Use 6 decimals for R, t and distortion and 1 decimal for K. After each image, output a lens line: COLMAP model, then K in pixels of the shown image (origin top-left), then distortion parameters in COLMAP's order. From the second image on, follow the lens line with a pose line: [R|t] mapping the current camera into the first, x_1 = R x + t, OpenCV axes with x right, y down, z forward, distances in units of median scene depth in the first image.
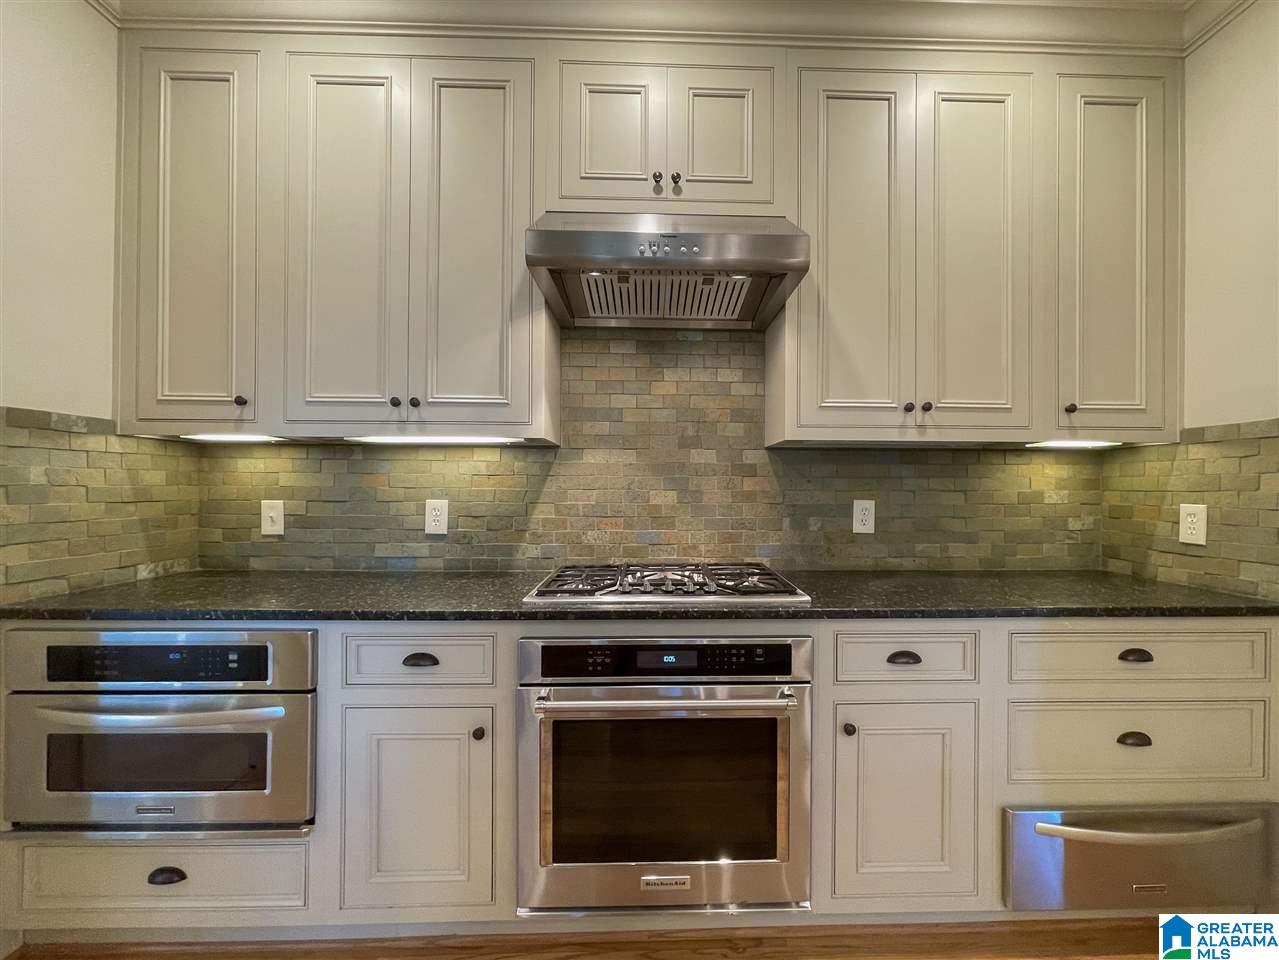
lens RADIAL K [[515.5, 0, 667.8], [0, 515.5, 483.1], [0, 0, 1]] dist [-0.001132, -0.000051]
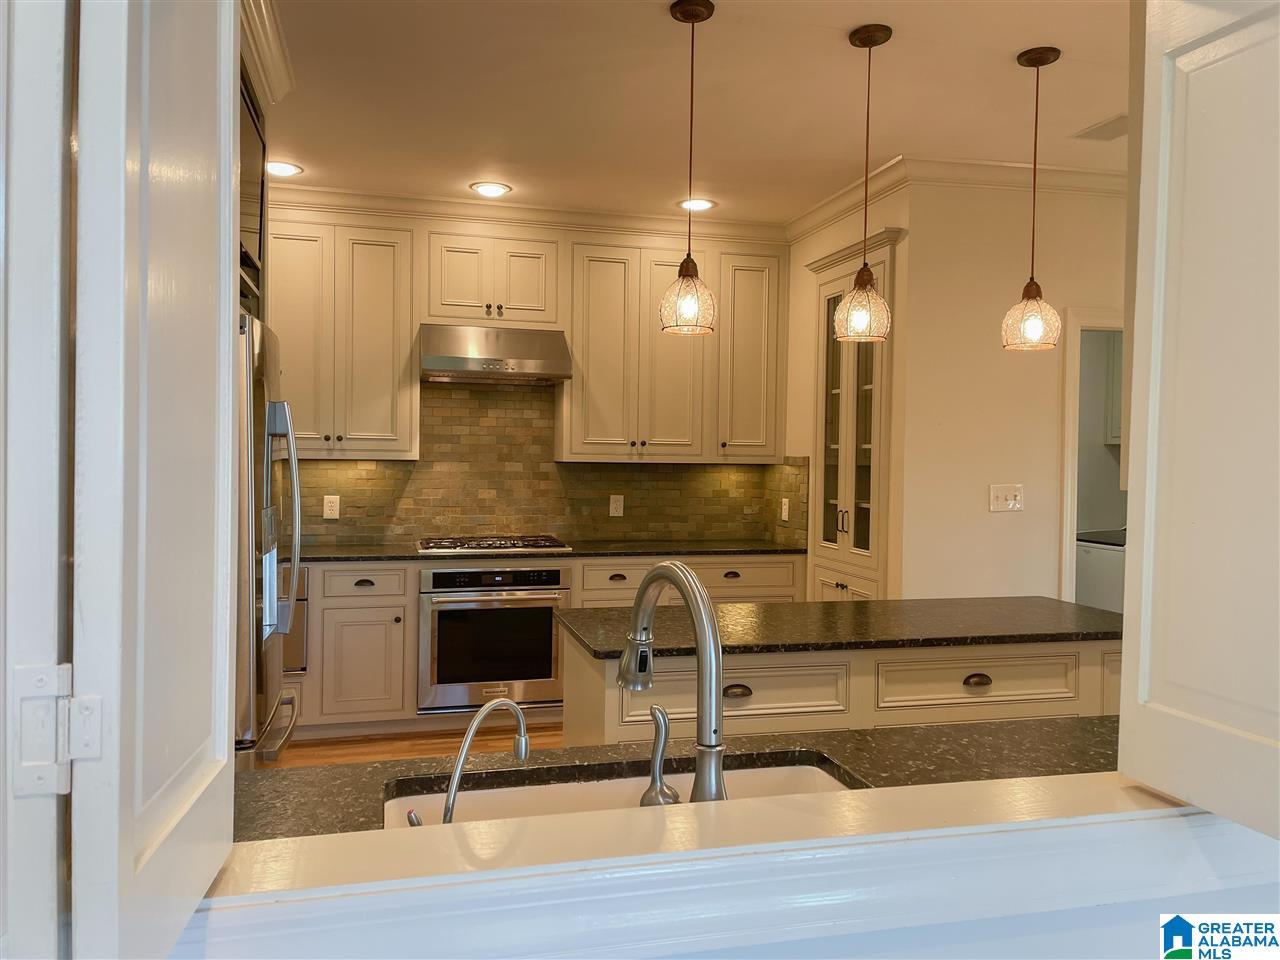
lens RADIAL K [[960.1, 0, 640.0], [0, 960.1, 480.0], [0, 0, 1]] dist [0.093631, 0.000062]
pose [[0.975175, 0.002559, 0.221423, -0.202541], [-0.011080, 0.999245, 0.037251, -0.126442], [-0.221160, -0.038779, 0.974466, -1.910058]]
